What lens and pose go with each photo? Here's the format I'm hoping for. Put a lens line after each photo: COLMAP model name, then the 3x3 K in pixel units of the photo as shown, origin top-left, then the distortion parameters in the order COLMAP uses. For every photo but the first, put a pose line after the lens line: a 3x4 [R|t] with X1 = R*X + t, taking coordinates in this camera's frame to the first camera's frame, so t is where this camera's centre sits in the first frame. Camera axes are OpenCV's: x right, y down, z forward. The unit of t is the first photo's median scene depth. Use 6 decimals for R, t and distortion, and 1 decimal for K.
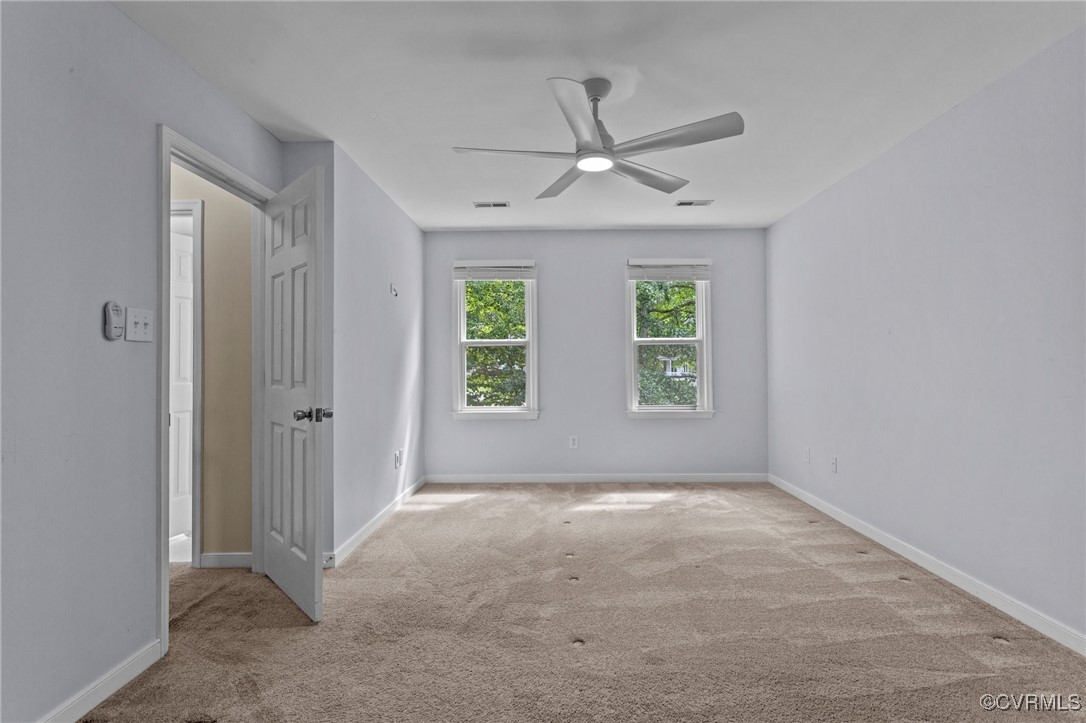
lens RADIAL K [[509.8, 0, 548.8], [0, 509.8, 359.4], [0, 0, 1]] dist [0.001854, 0.000460]
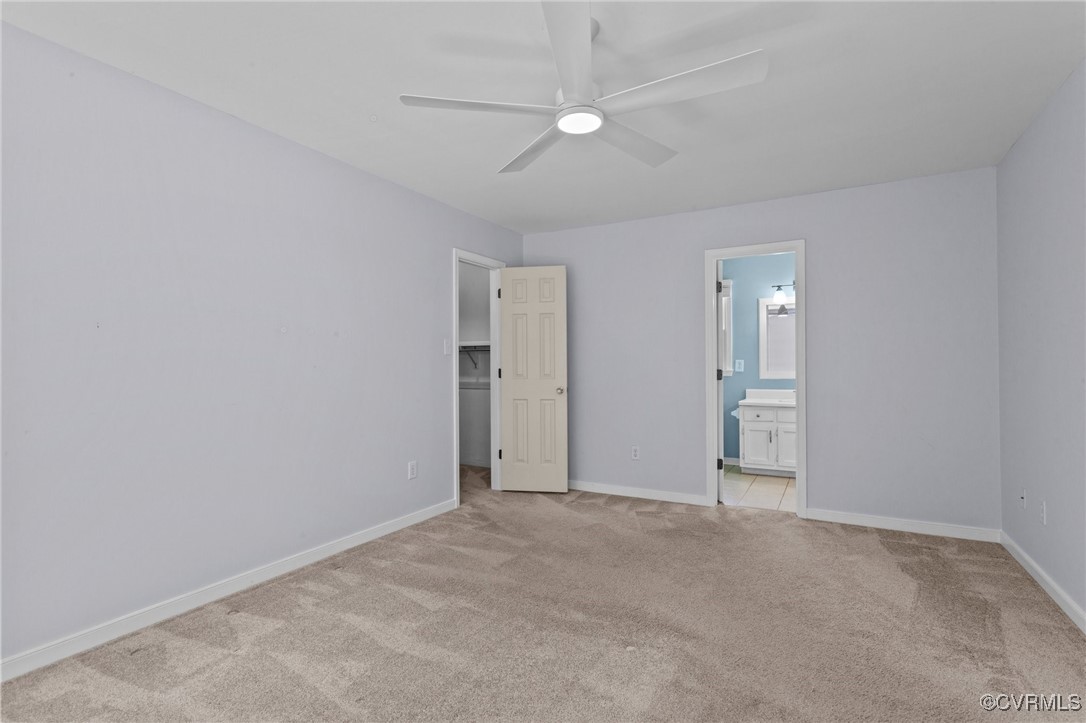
lens RADIAL K [[509.8, 0, 548.8], [0, 509.8, 359.4], [0, 0, 1]] dist [0.001854, 0.000460]
pose [[-0.877948, 0.015786, 0.478496, -0.164752], [0.008848, 0.999821, -0.016751, 0.007940], [-0.478674, -0.010473, -0.877930, 1.143377]]
